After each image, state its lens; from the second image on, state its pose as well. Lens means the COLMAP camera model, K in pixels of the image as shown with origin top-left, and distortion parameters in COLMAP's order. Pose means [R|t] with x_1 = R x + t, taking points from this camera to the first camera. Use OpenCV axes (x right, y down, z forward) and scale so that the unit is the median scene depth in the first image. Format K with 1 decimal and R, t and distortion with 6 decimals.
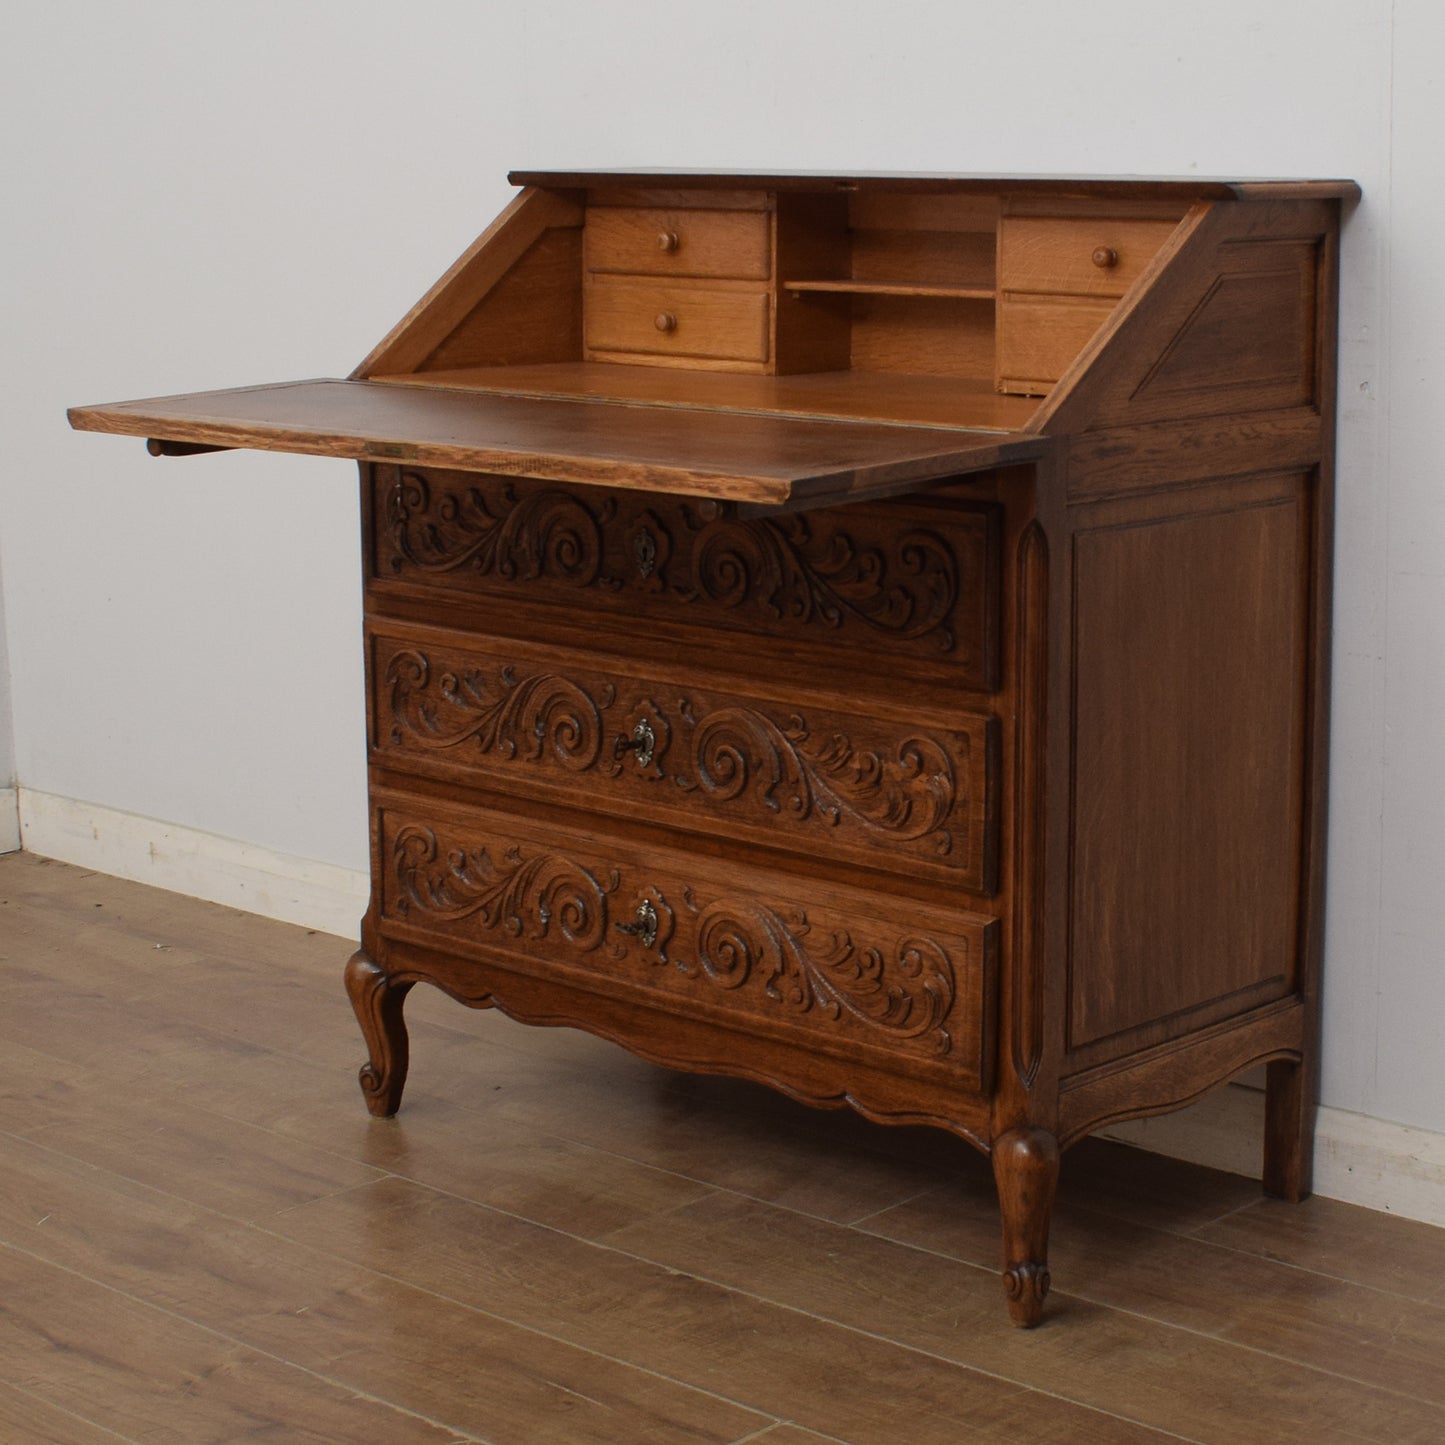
lens RADIAL K [[3060.2, 0, 903.7], [0, 3060.2, 723.0], [0, 0, 1]] dist [-0.083579, -0.089582]
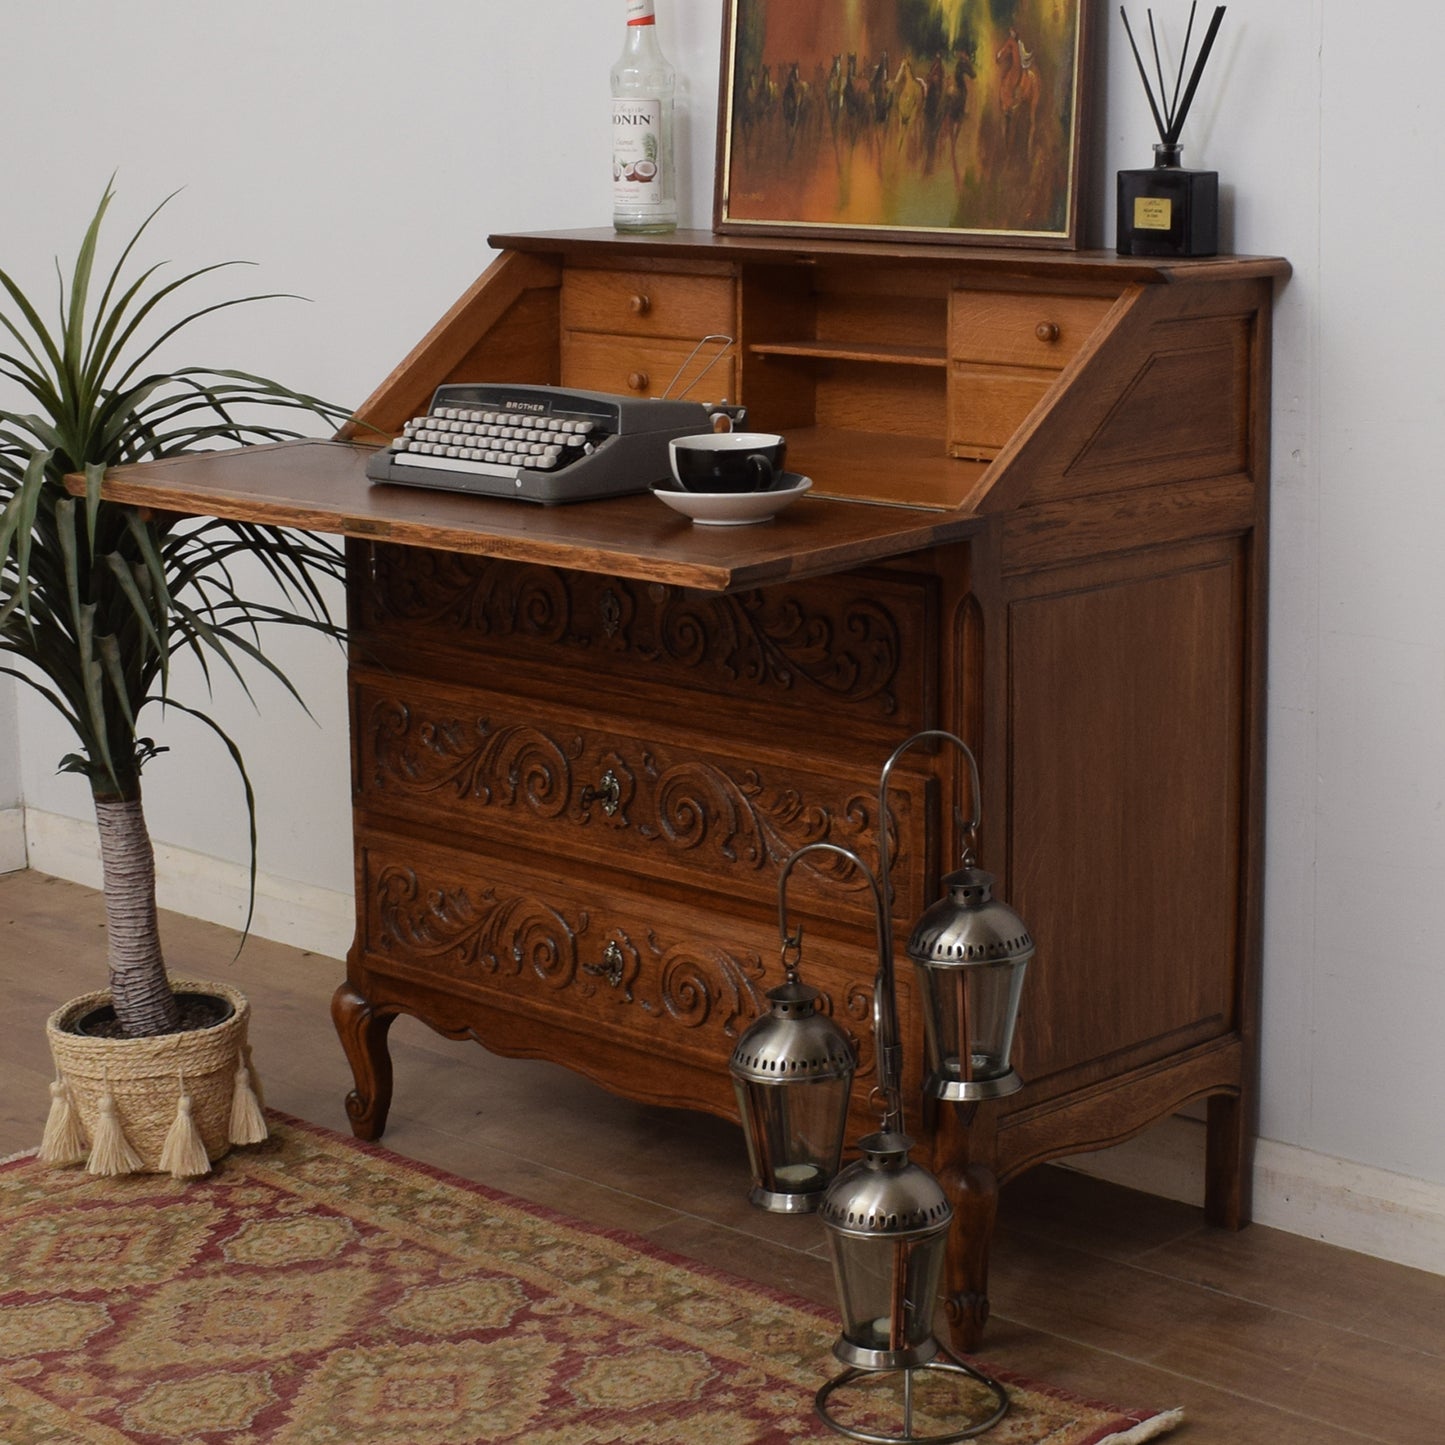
lens RADIAL K [[3163.6, 0, 866.6], [0, 3163.6, 678.1], [0, 0, 1]] dist [-0.088355, -0.045162]
pose [[0.999673, 0.000378, -0.025552, 0.031438], [-0.000458, 0.999995, -0.003120, -0.030011], [0.025550, 0.003131, 0.999669, -0.086434]]
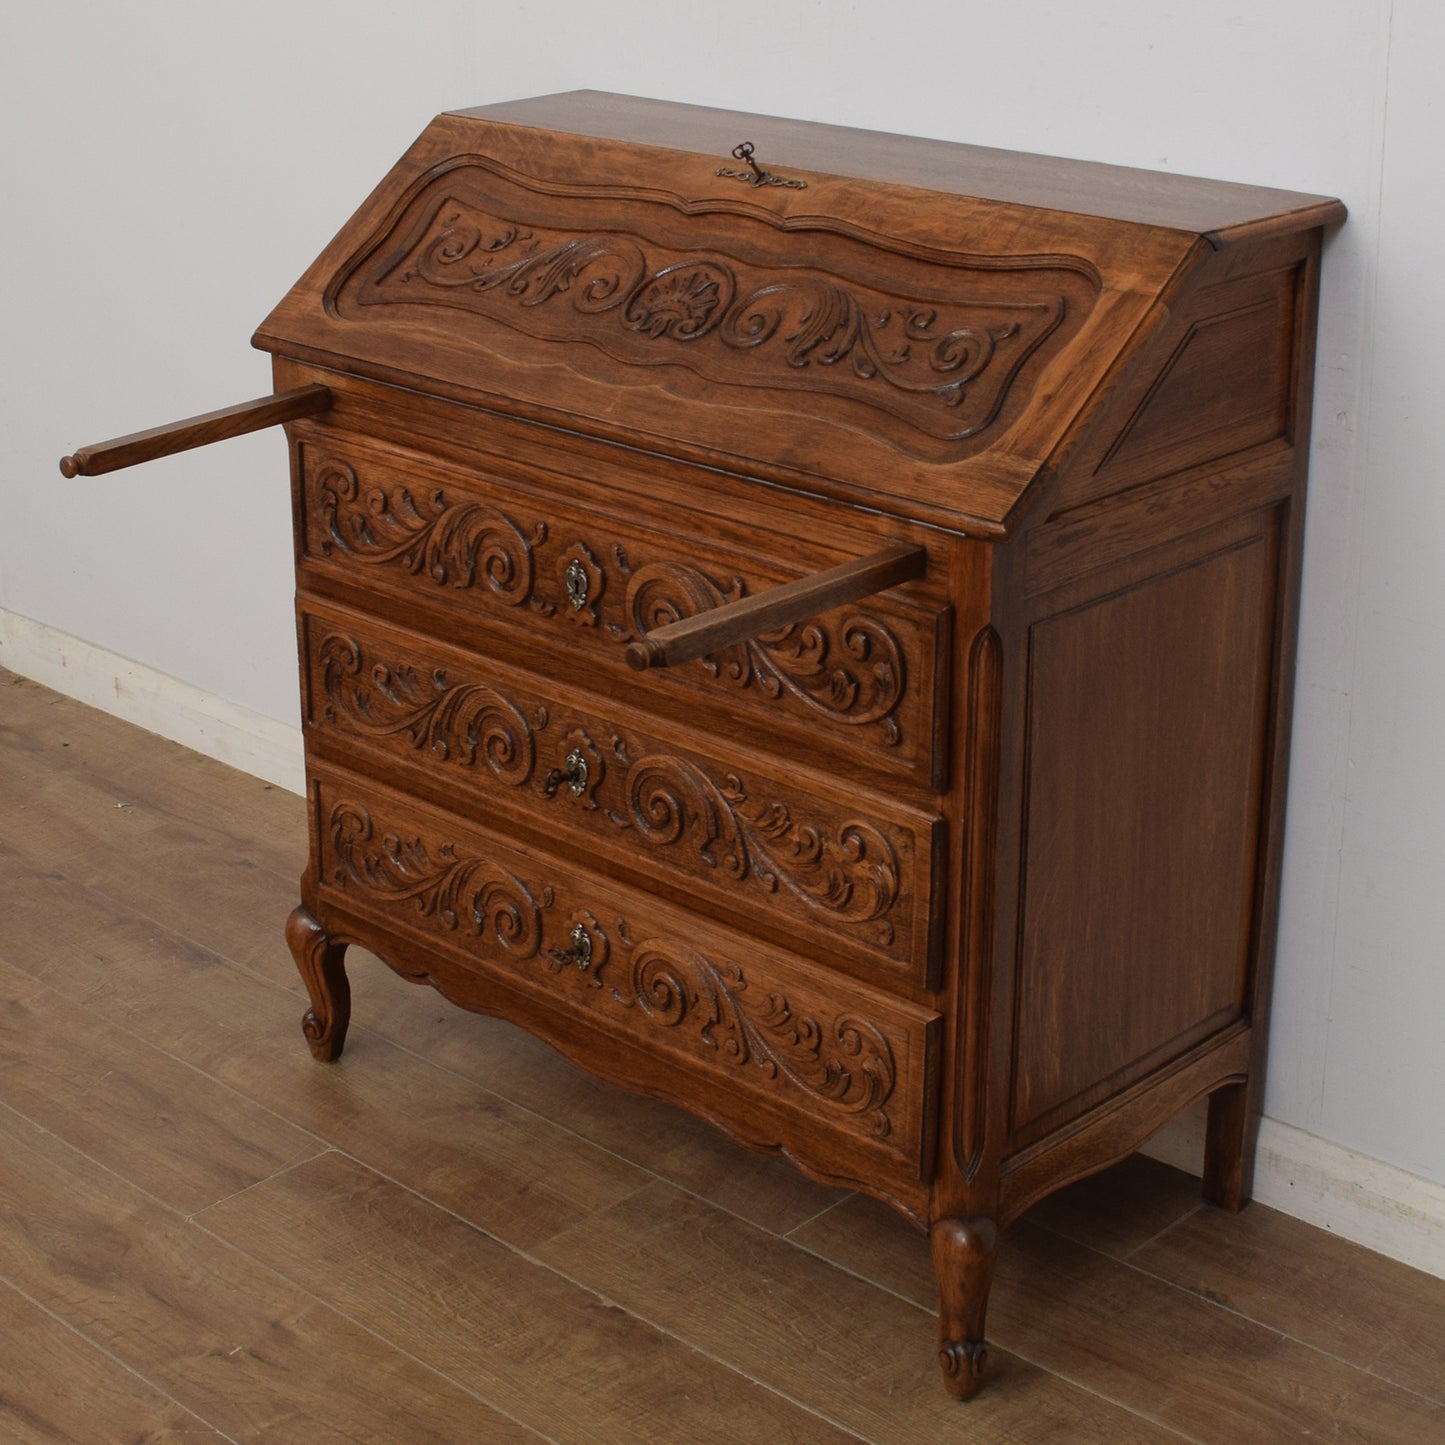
lens RADIAL K [[2697.5, 0, 694.3], [0, 2697.5, 609.9], [0, 0, 1]] dist [-0.091647, -0.045677]
pose [[0.998379, 0.011803, -0.055684, -0.000899], [-0.003908, 0.990170, 0.139815, -0.165917], [0.056787, -0.139371, 0.988611, 0.166482]]
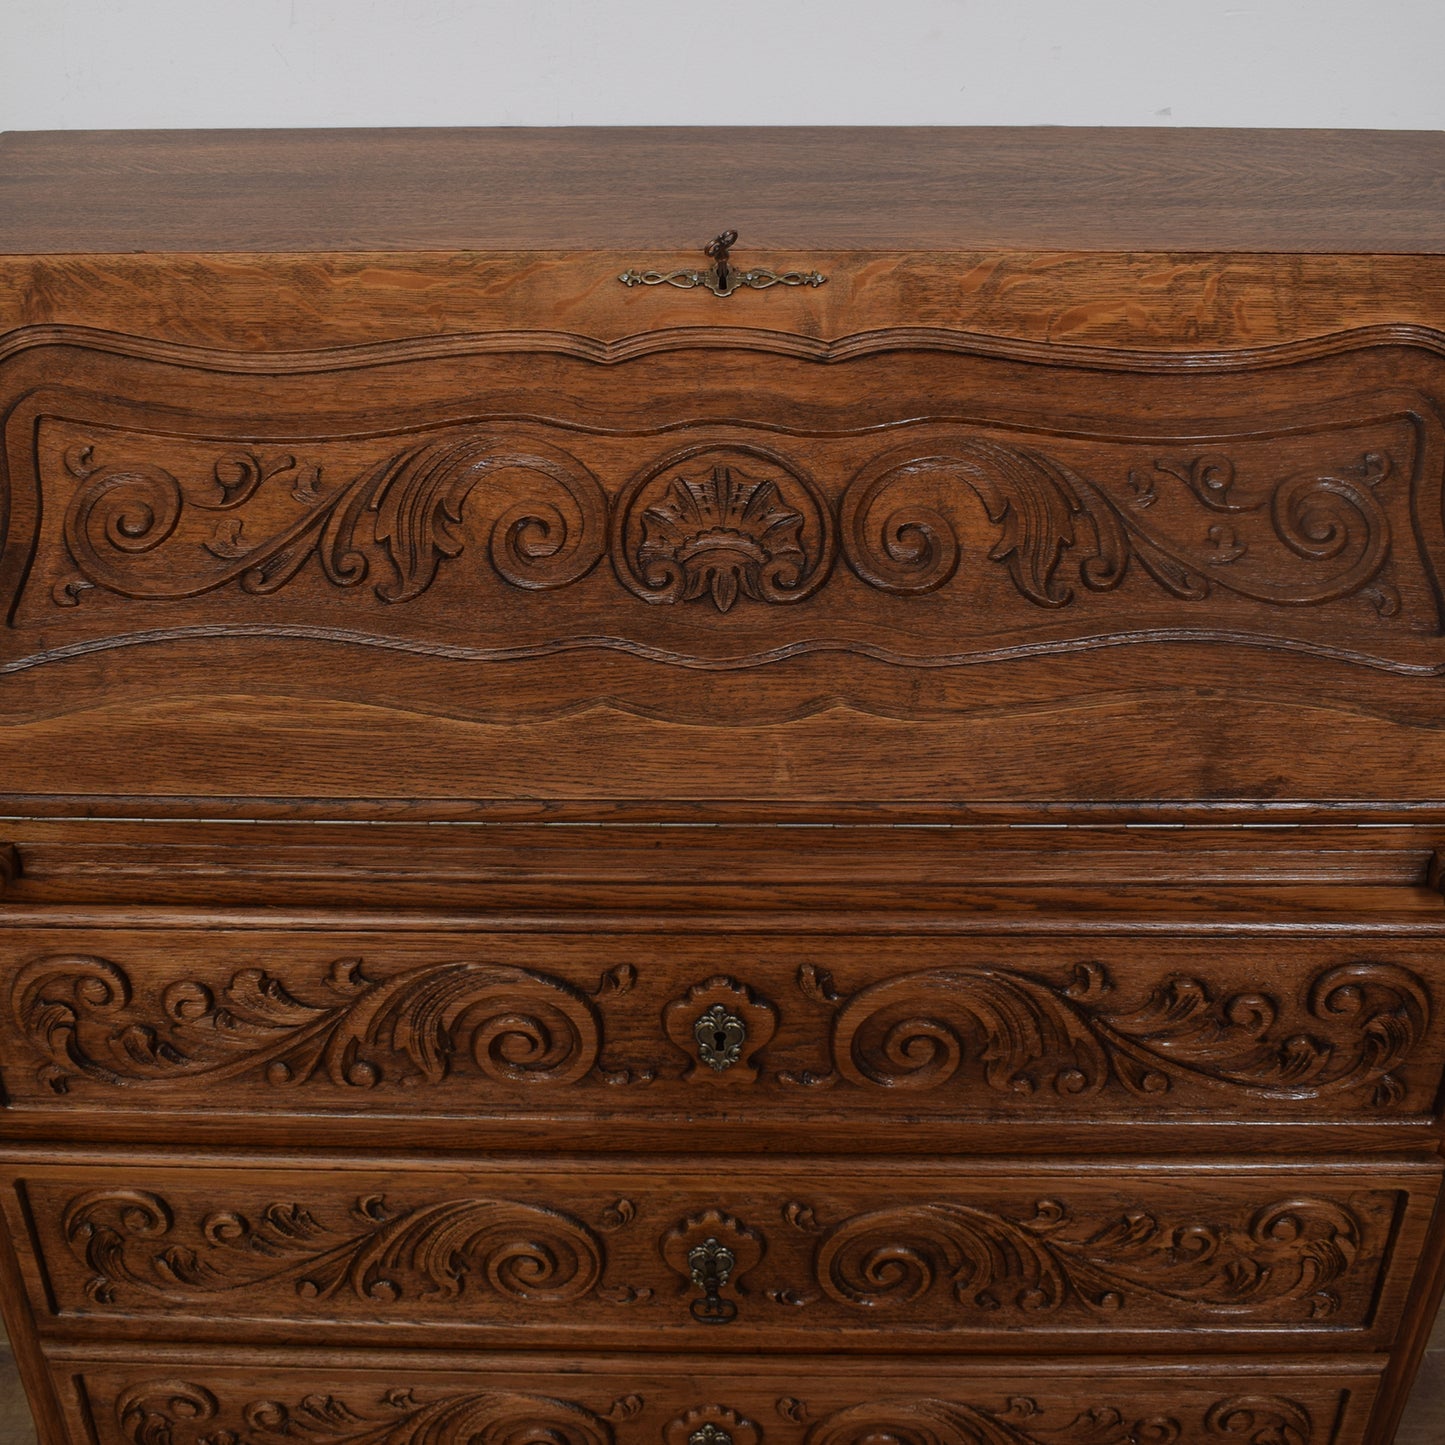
lens RADIAL K [[1968.2, 0, 629.2], [0, 1968.2, 591.1], [0, 0, 1]] dist [-0.091081, 0.005148]
pose [[0.772070, -0.342829, 0.535140, -0.264295], [0.136532, 0.911841, 0.387176, -0.275529], [-0.620698, -0.225864, 0.750812, 0.753298]]
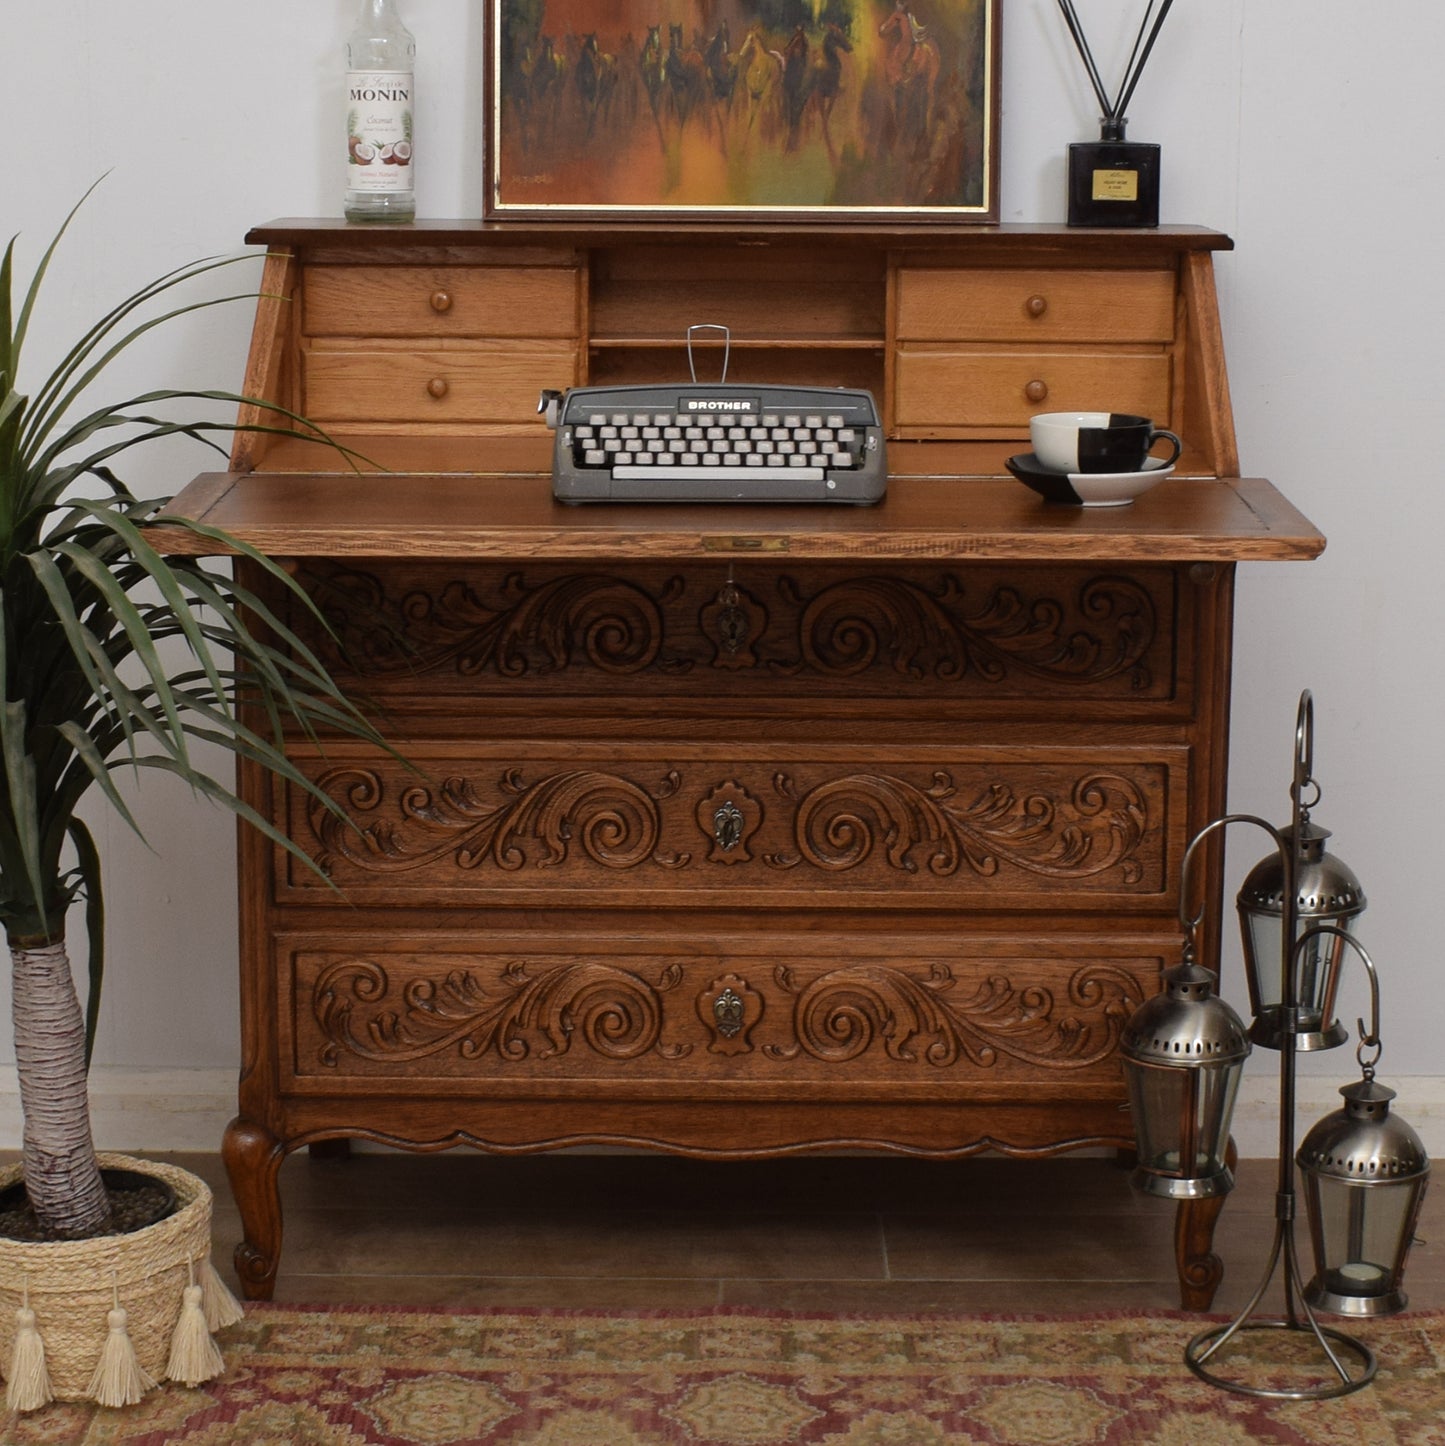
lens RADIAL K [[3291.8, 0, 694.8], [0, 3291.8, 664.2], [0, 0, 1]] dist [-0.085079, -0.143949]
pose [[0.767644, -0.109855, 0.631391, -0.748596], [0.119477, 0.992458, 0.027417, -0.074552], [-0.629642, 0.054390, 0.774979, 0.204025]]
